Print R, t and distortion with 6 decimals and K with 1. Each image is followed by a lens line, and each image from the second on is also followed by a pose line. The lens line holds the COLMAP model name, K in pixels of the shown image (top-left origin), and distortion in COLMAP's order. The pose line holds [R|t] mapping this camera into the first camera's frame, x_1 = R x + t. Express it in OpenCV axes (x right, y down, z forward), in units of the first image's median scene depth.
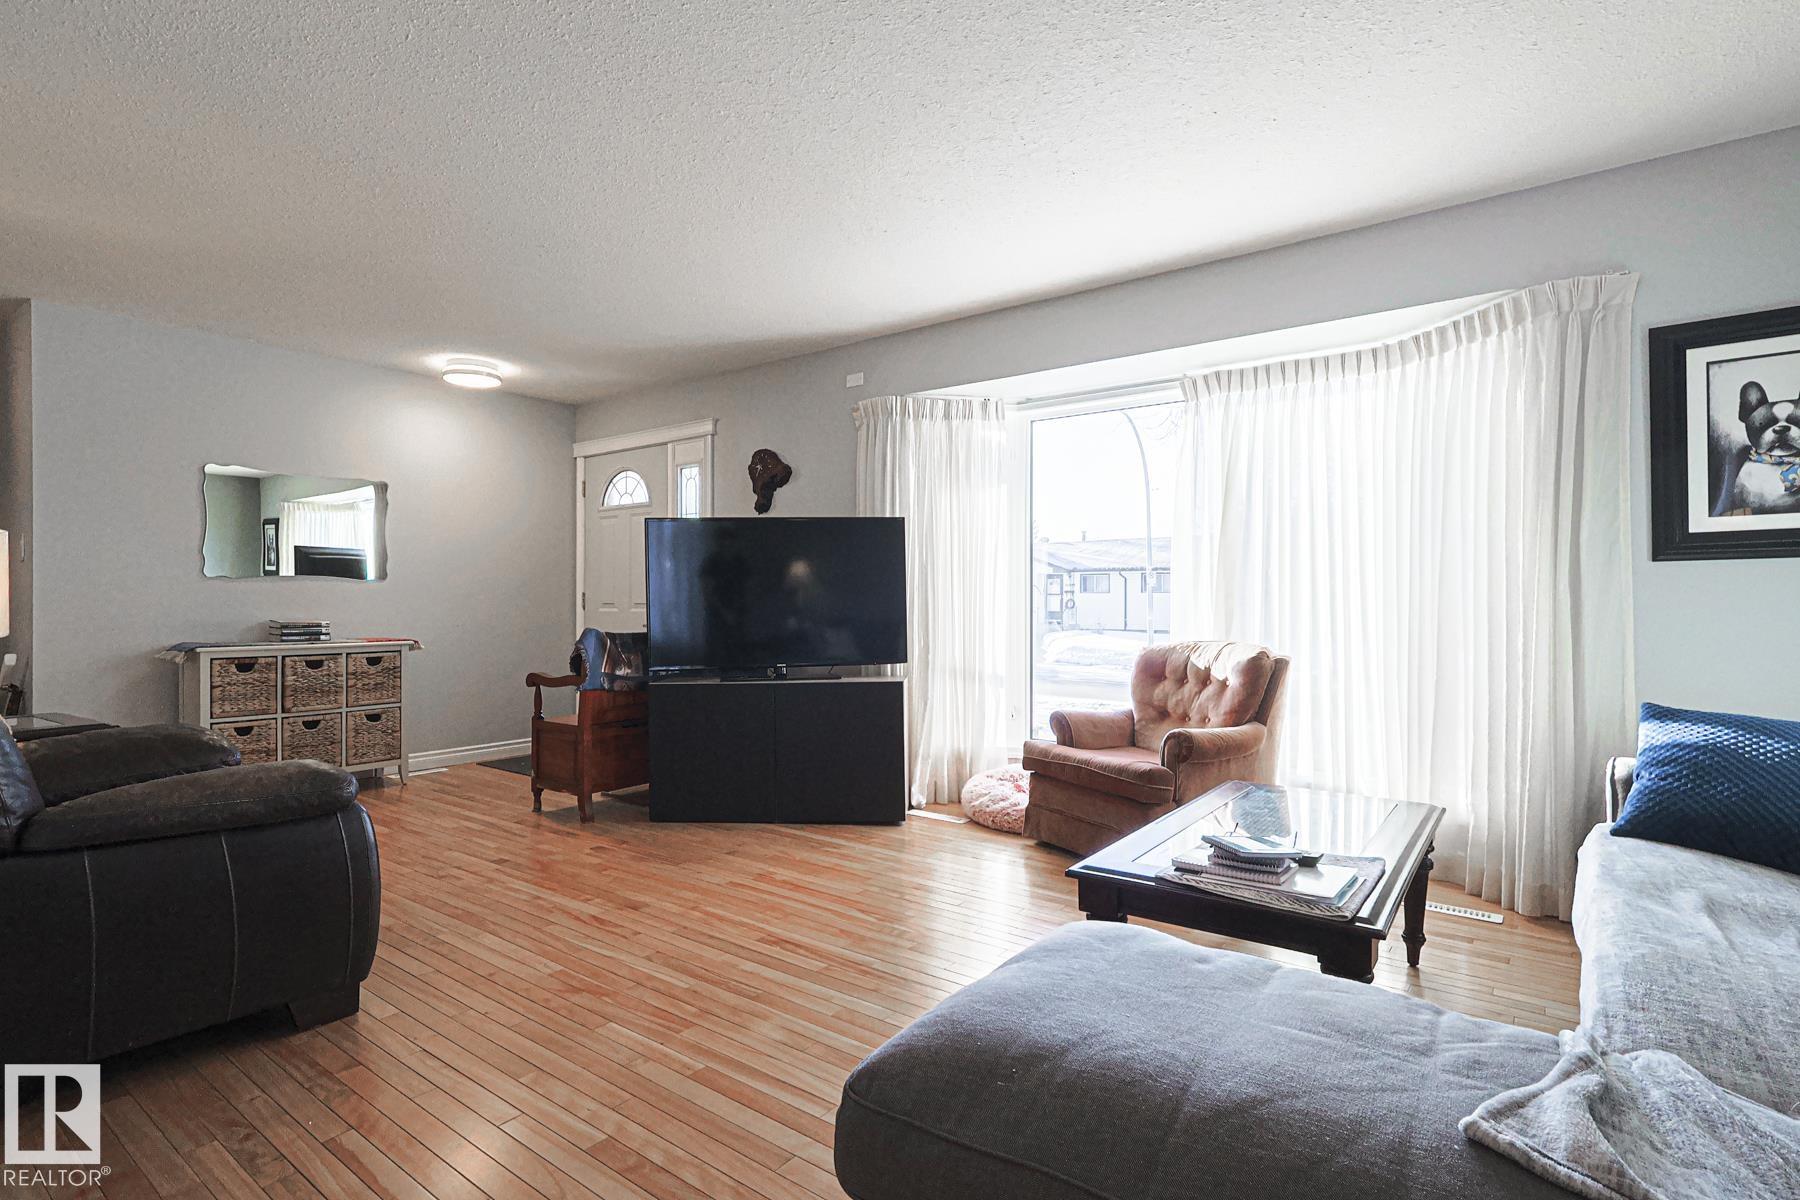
lens RADIAL K [[889.1, 0, 895.0], [0, 889.1, 599.8], [0, 0, 1]] dist [0.001793, -0.000052]
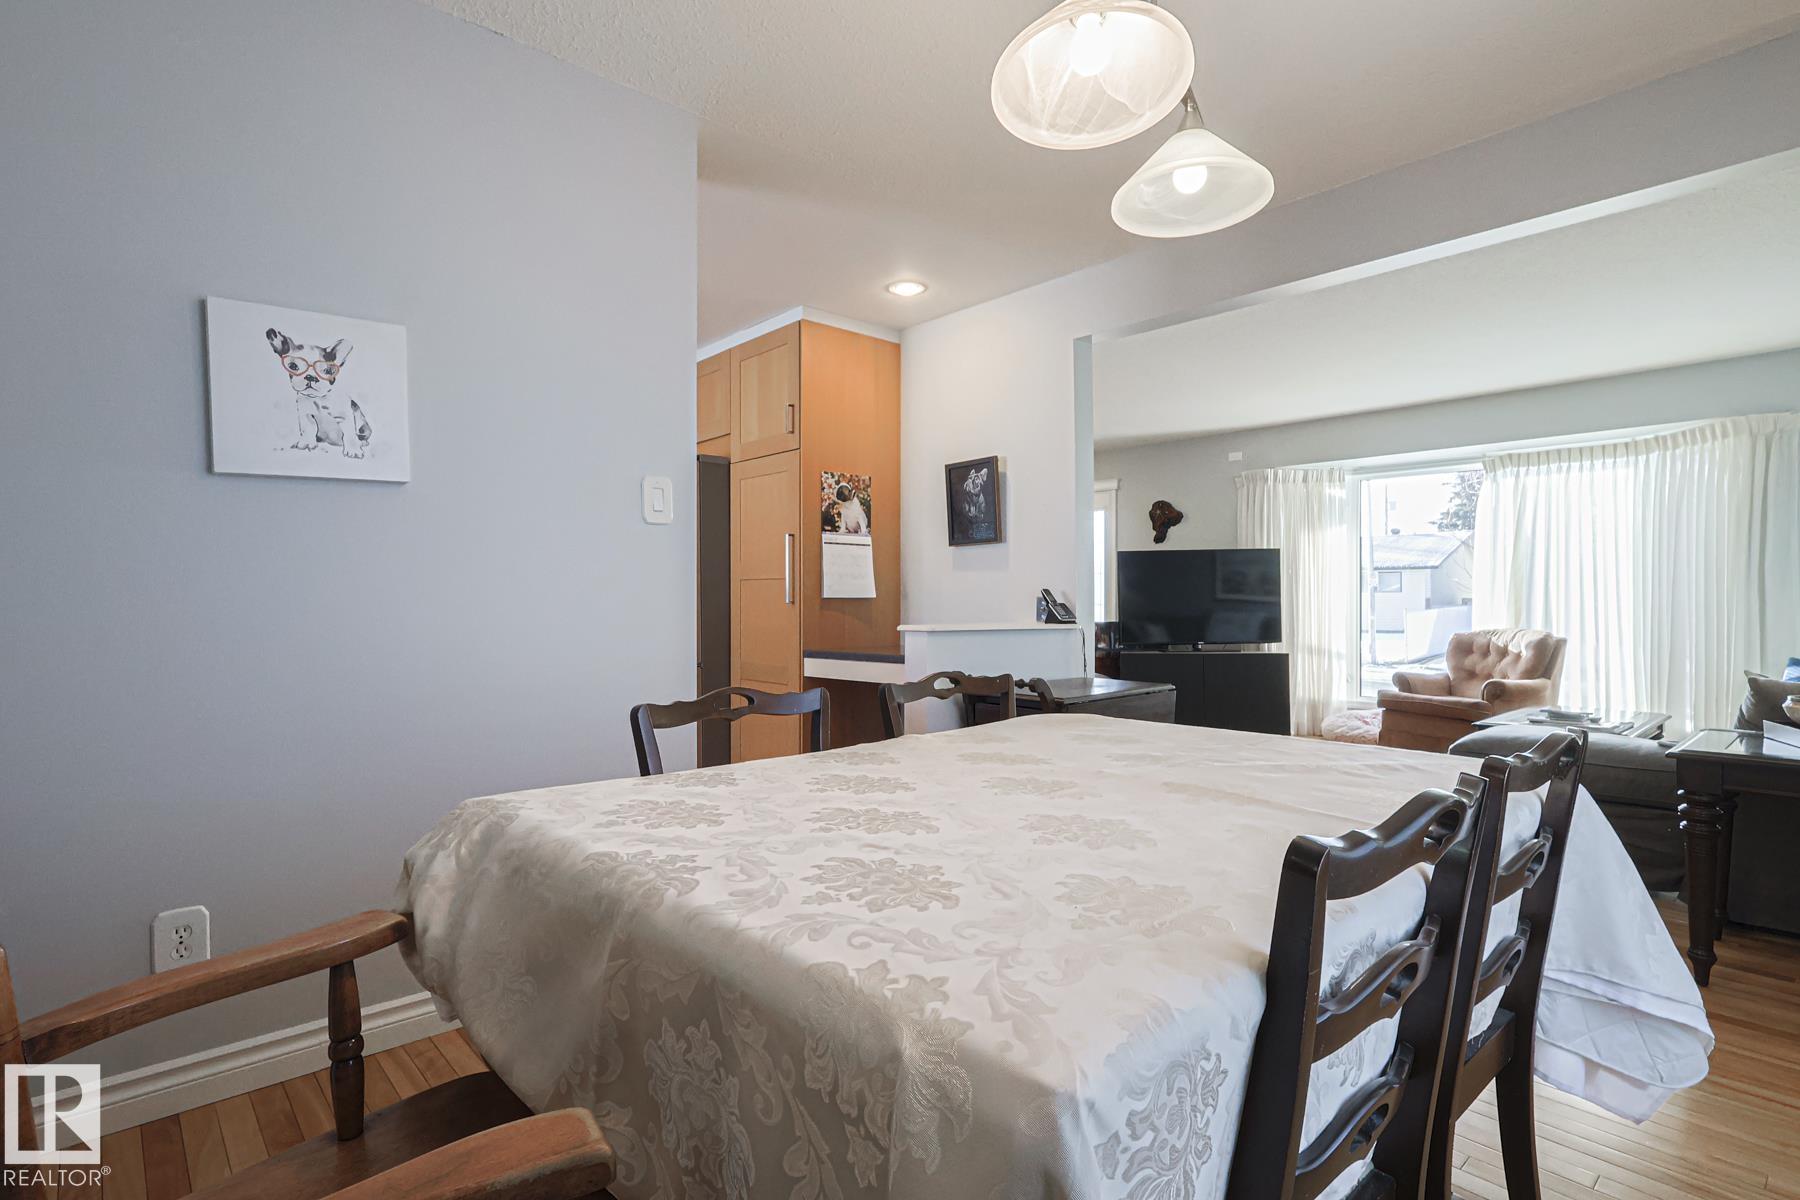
lens RADIAL K [[889.1, 0, 895.0], [0, 889.1, 599.8], [0, 0, 1]] dist [0.001793, -0.000052]
pose [[0.981372, 0.002296, -0.192104, -0.394117], [-0.002436, 0.999997, -0.000495, -0.001118], [0.192102, 0.000954, 0.981374, -0.731043]]
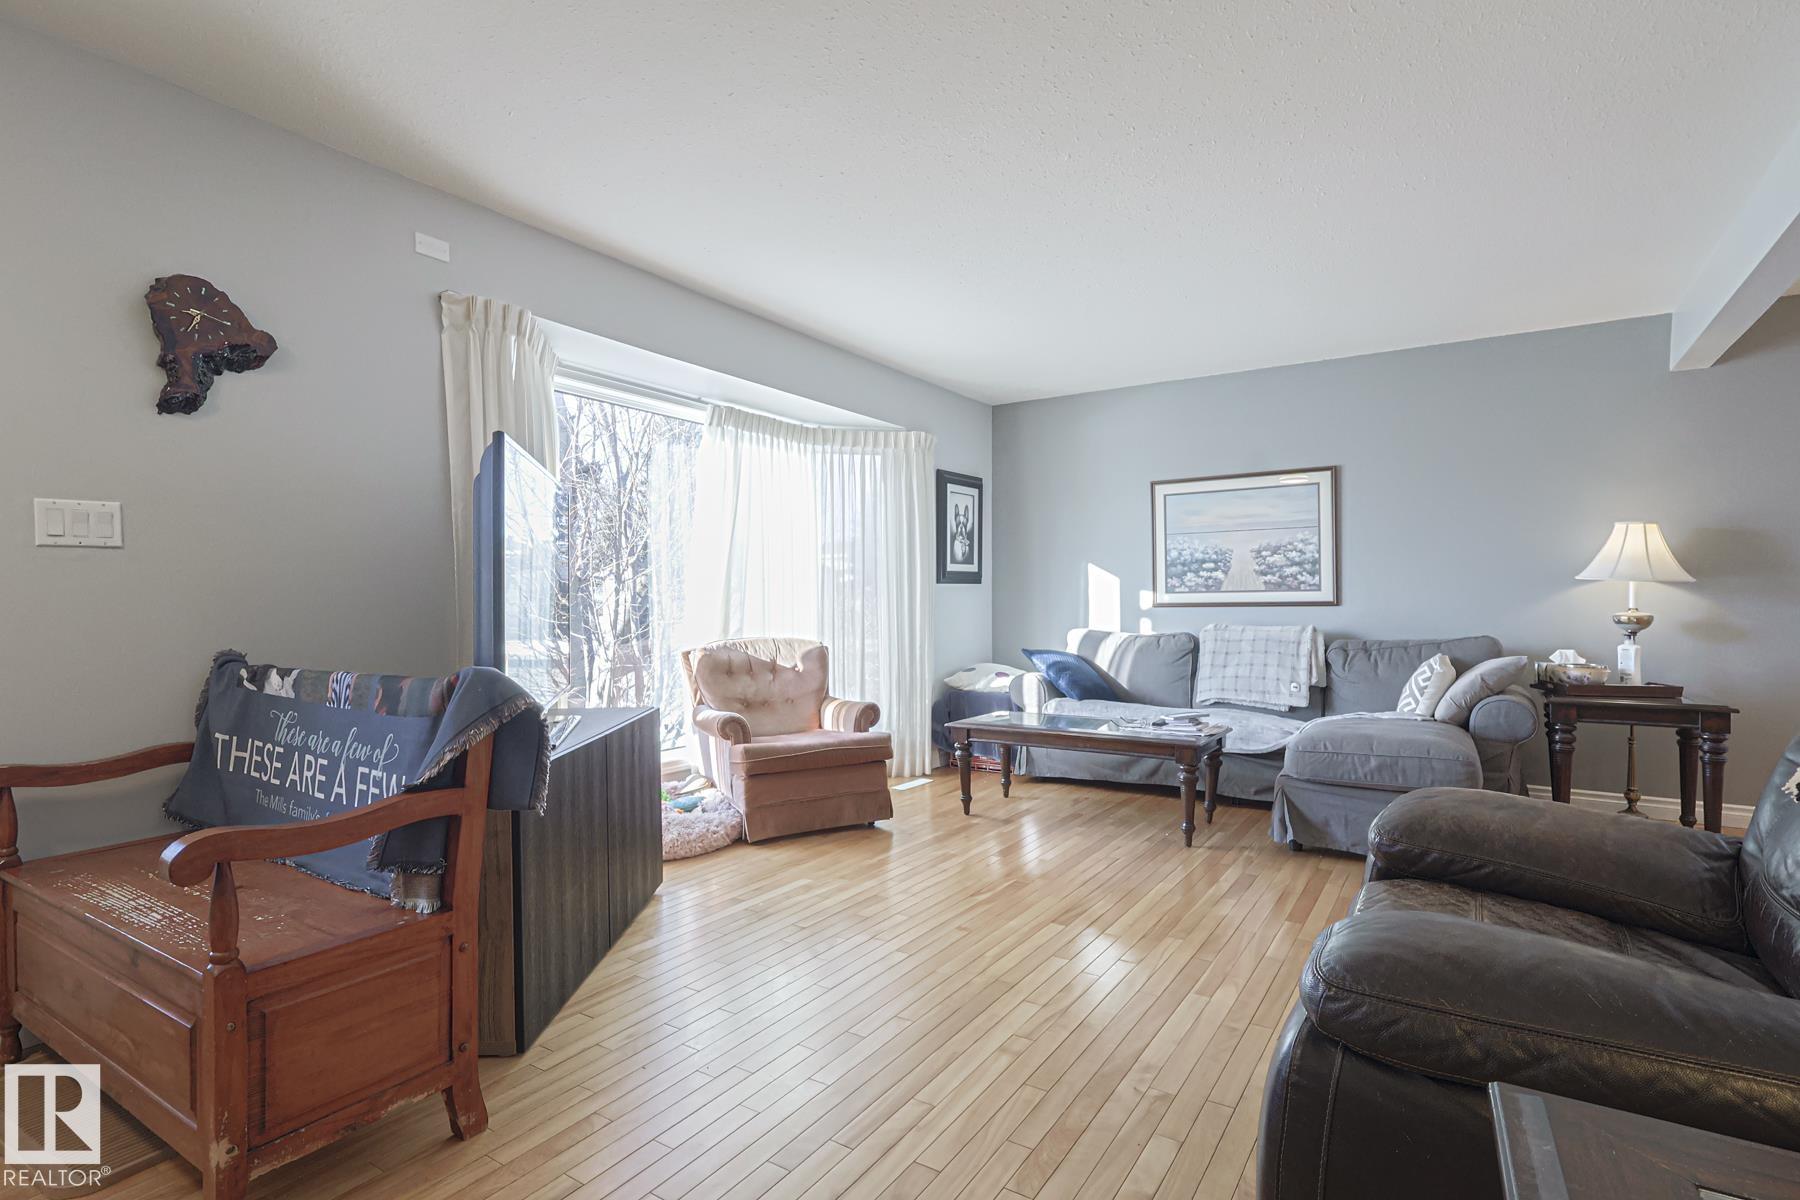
lens RADIAL K [[889.1, 0, 895.0], [0, 889.1, 599.8], [0, 0, 1]] dist [0.001793, -0.000052]
pose [[-0.068692, -0.000814, 0.997638, -0.837334], [-0.000332, 1.000000, 0.000793, -0.005188], [-0.997638, -0.000277, -0.068692, 0.883167]]
